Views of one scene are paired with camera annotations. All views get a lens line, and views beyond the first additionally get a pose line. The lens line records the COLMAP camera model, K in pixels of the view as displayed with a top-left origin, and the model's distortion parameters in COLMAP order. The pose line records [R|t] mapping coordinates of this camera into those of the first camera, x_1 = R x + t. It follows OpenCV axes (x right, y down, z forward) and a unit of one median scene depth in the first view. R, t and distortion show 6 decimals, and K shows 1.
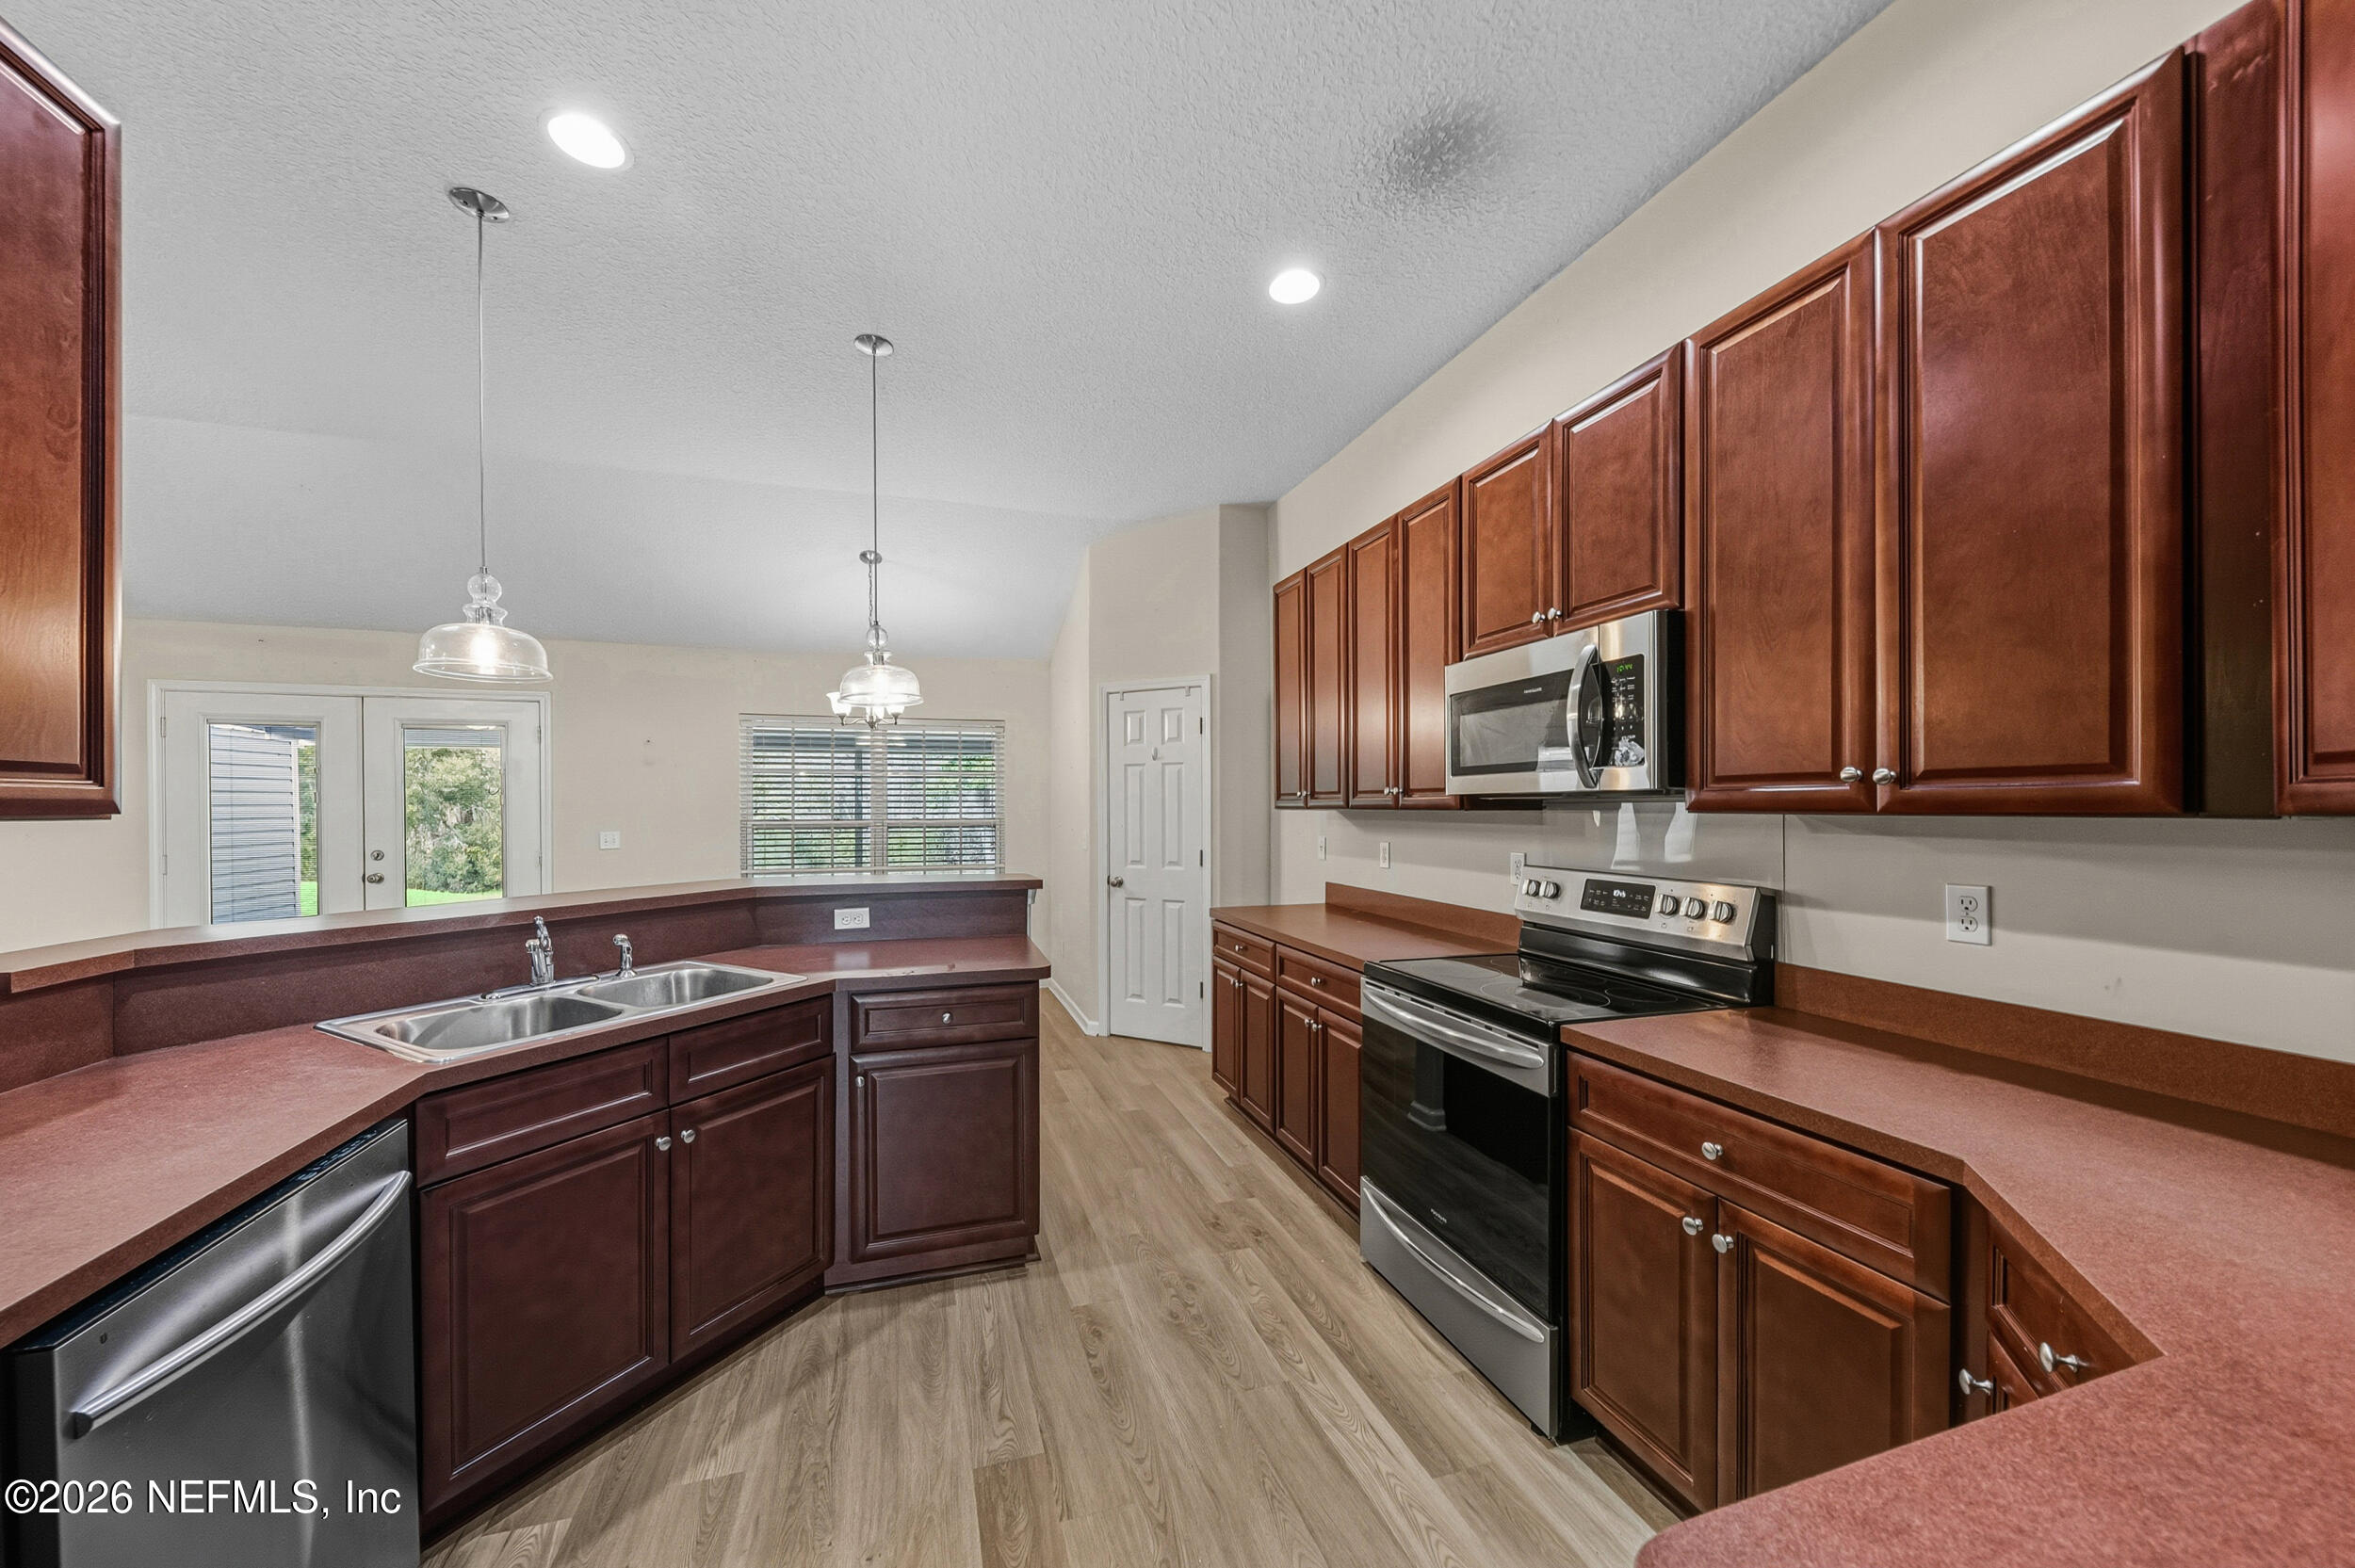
lens RADIAL K [[817.2, 0, 1161.4], [0, 817.2, 807.4], [0, 0, 1]] dist [-0.000499, -0.000012]
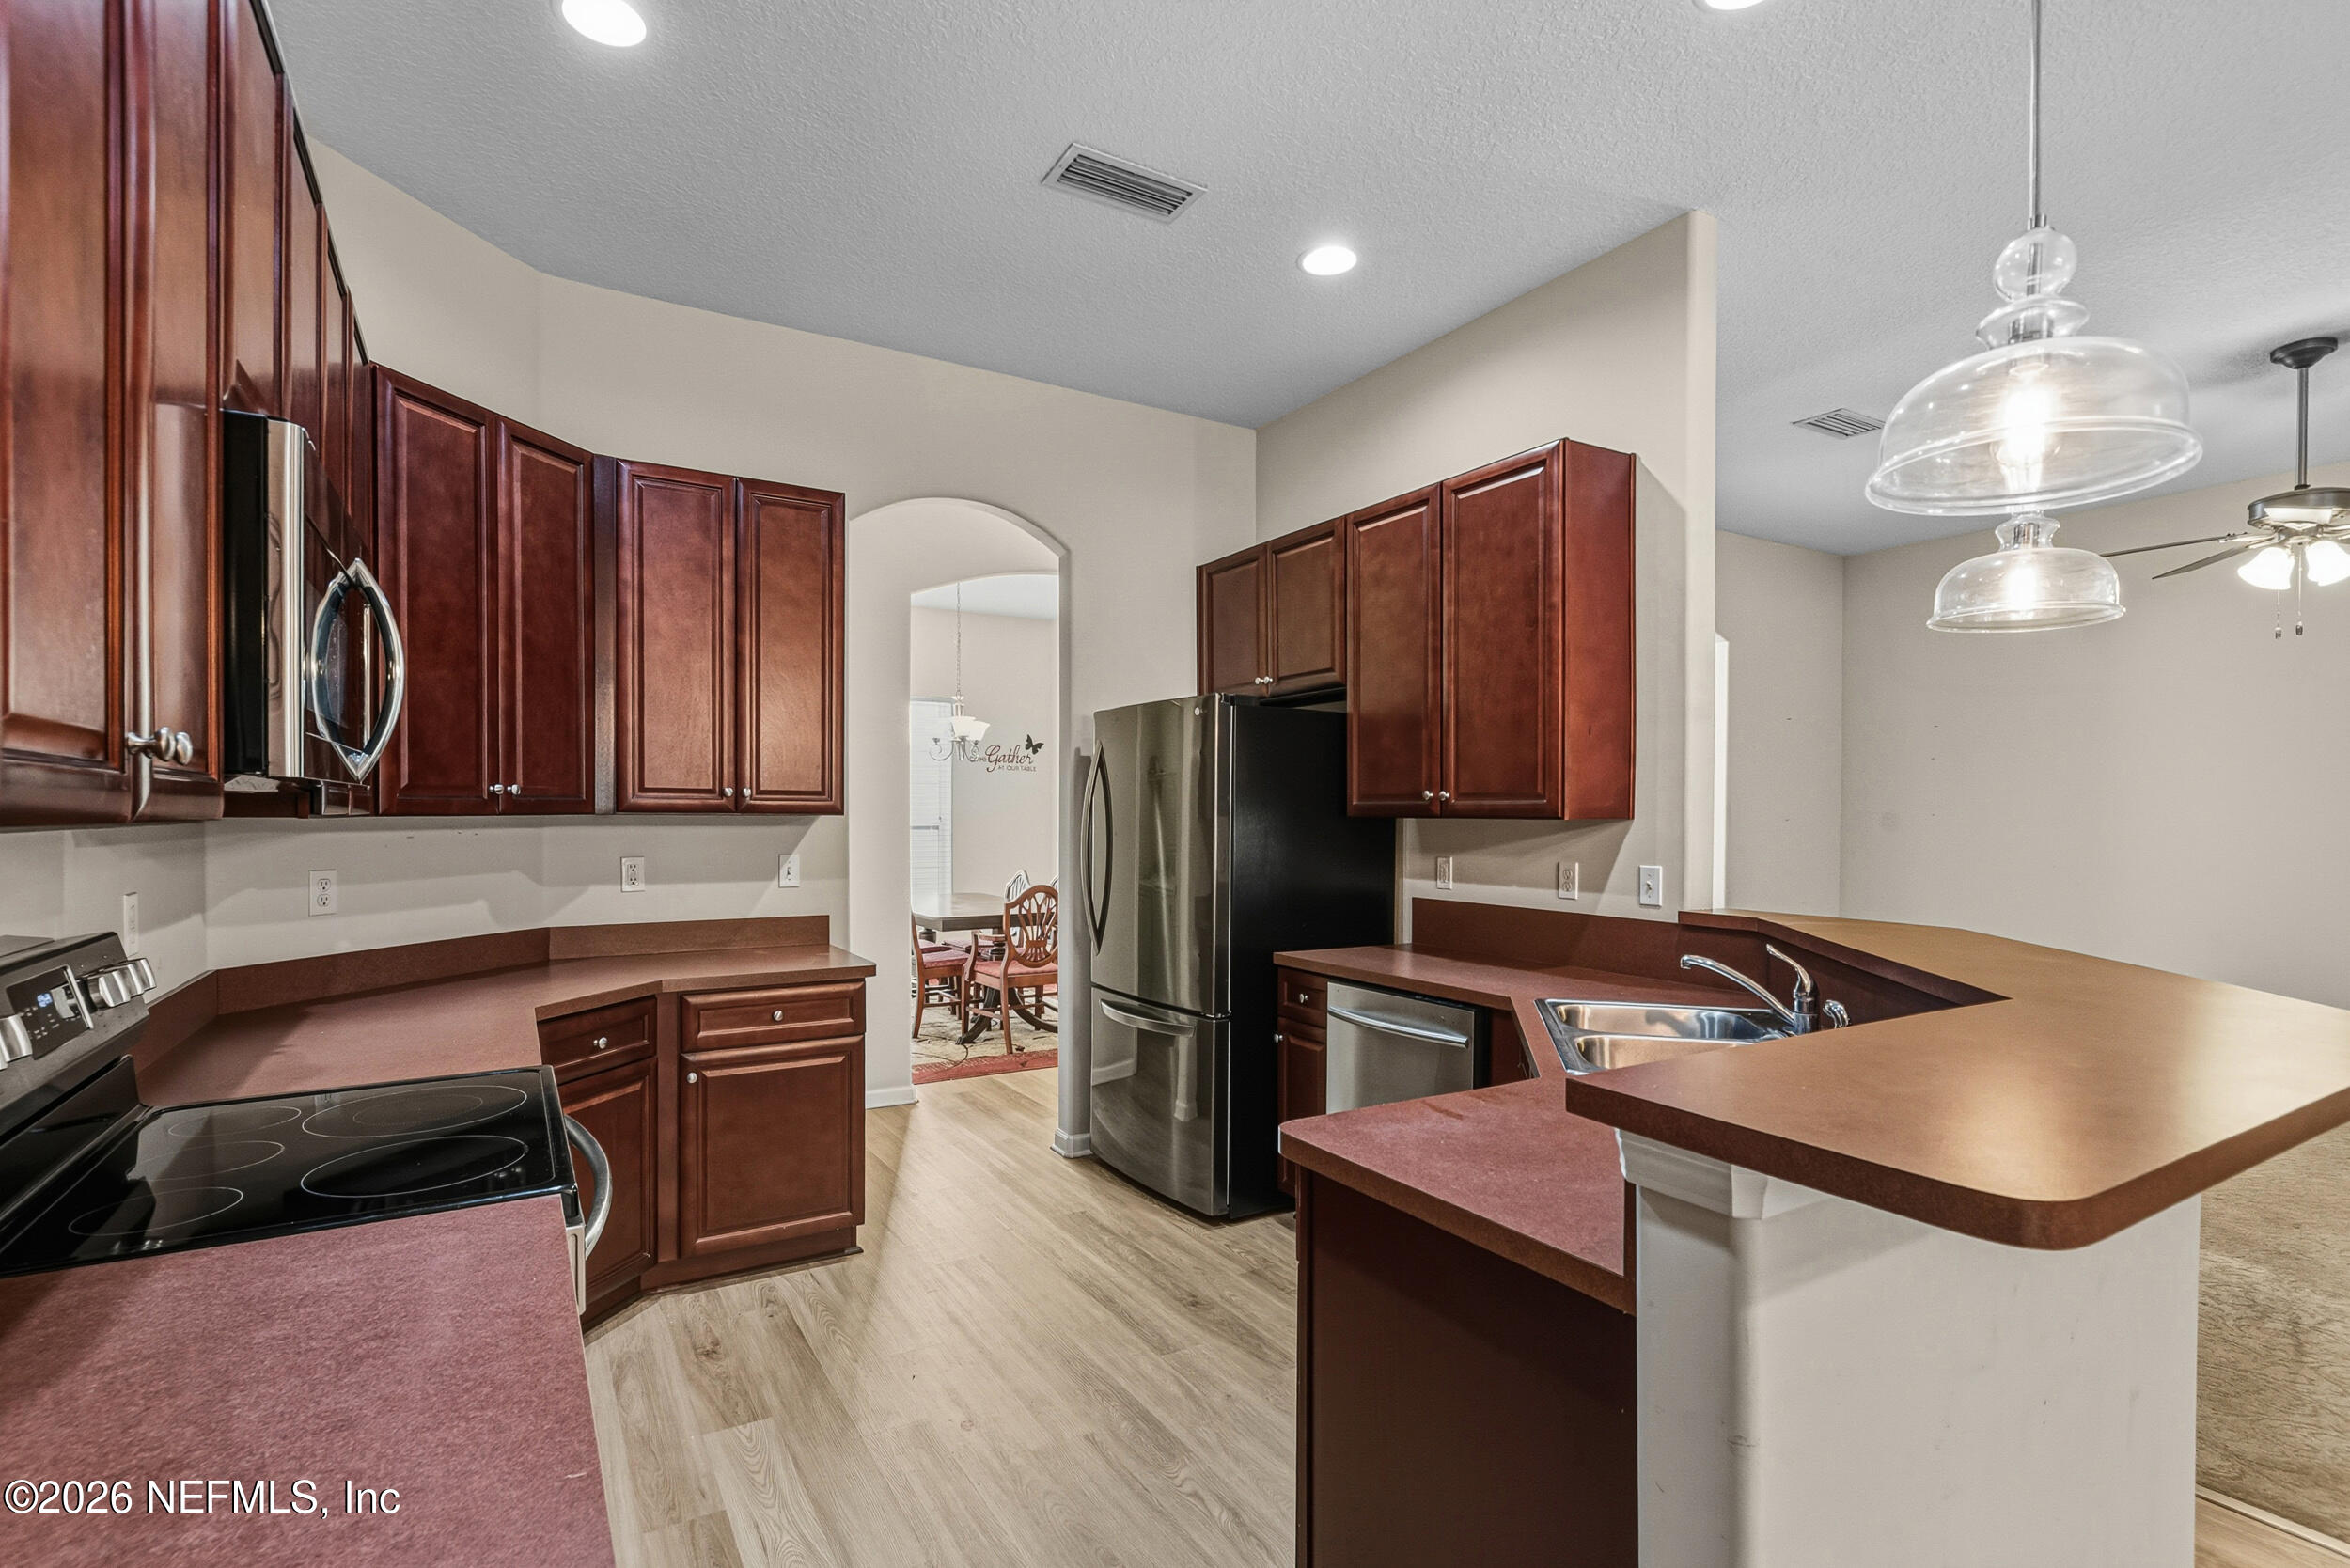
lens RADIAL K [[1097.5, 0, 1159.4], [0, 1097.5, 829.8], [0, 0, 1]] dist [0.001704, 0.000439]
pose [[-0.970546, 0.004443, -0.240875, 0.106720], [0.000355, 0.999855, 0.017011, -0.003340], [0.240915, 0.016425, -0.970407, 1.764768]]
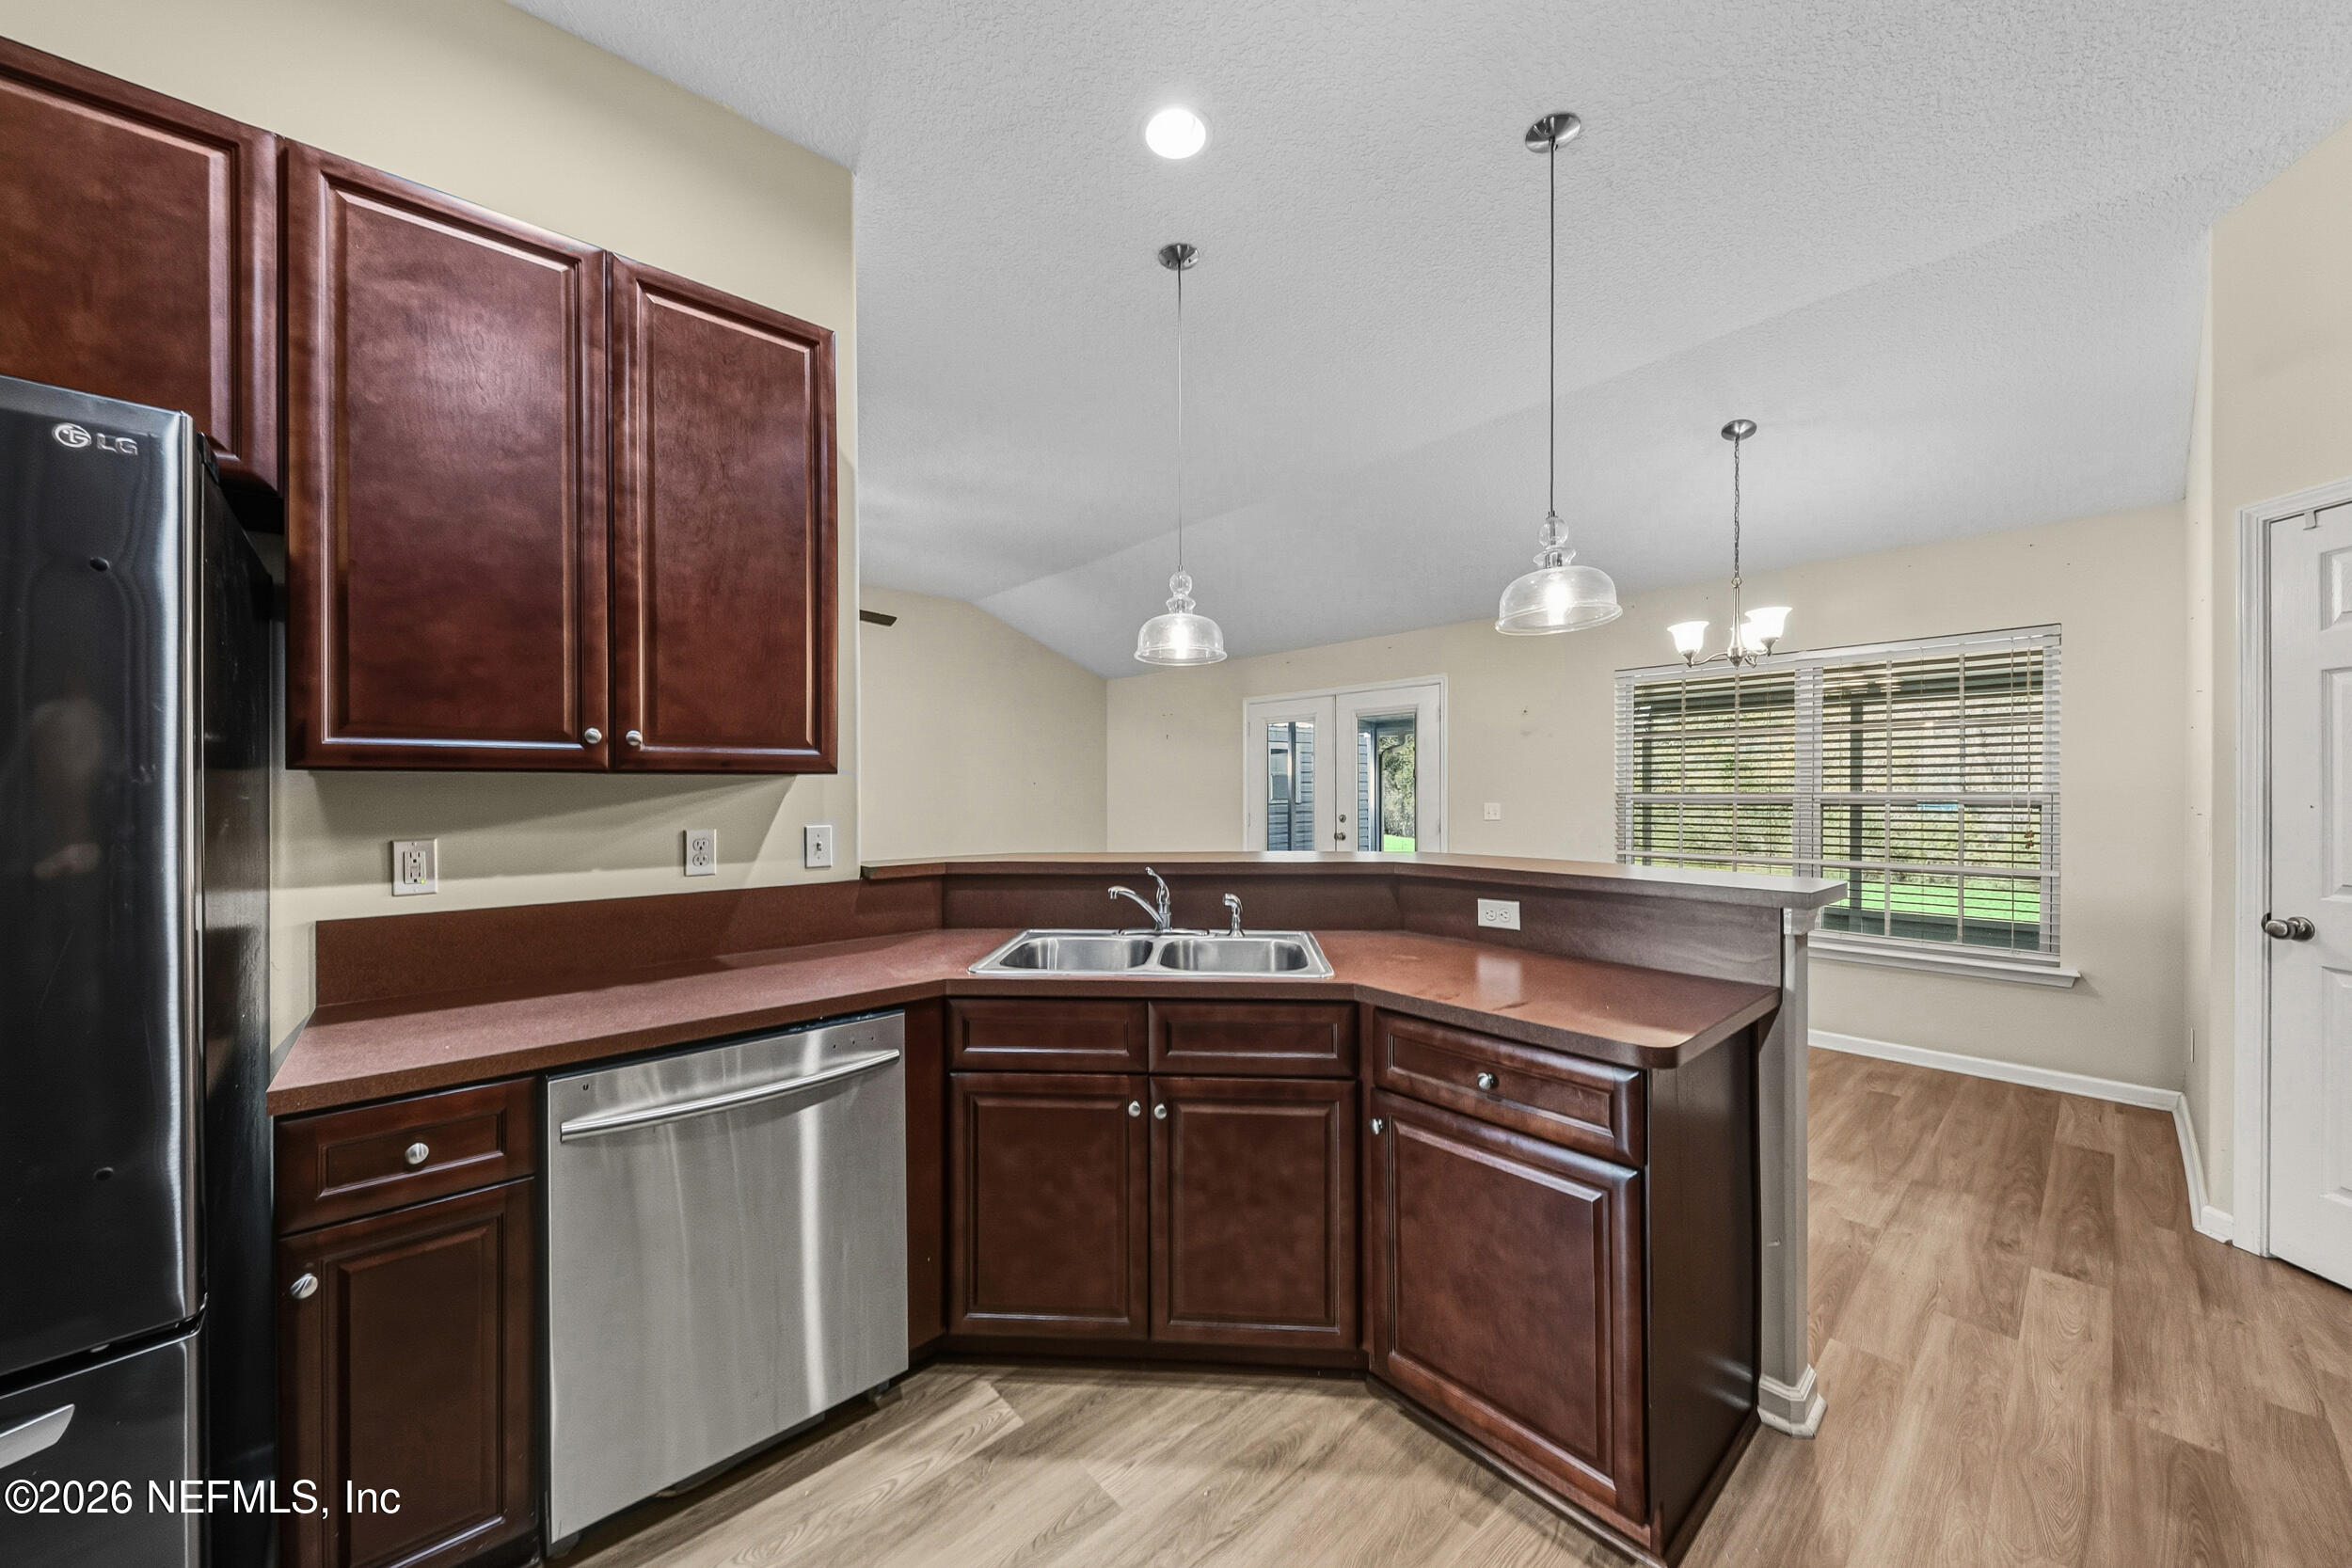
lens RADIAL K [[827.5, 0, 1163.5], [0, 827.5, 789.0], [0, 0, 1]] dist [-0.000340, -0.000090]
pose [[0.401581, 0.000213, -0.915824, 0.244898], [0.002735, 0.999995, 0.001431, 0.023104], [0.915820, -0.003079, 0.401578, 0.509225]]
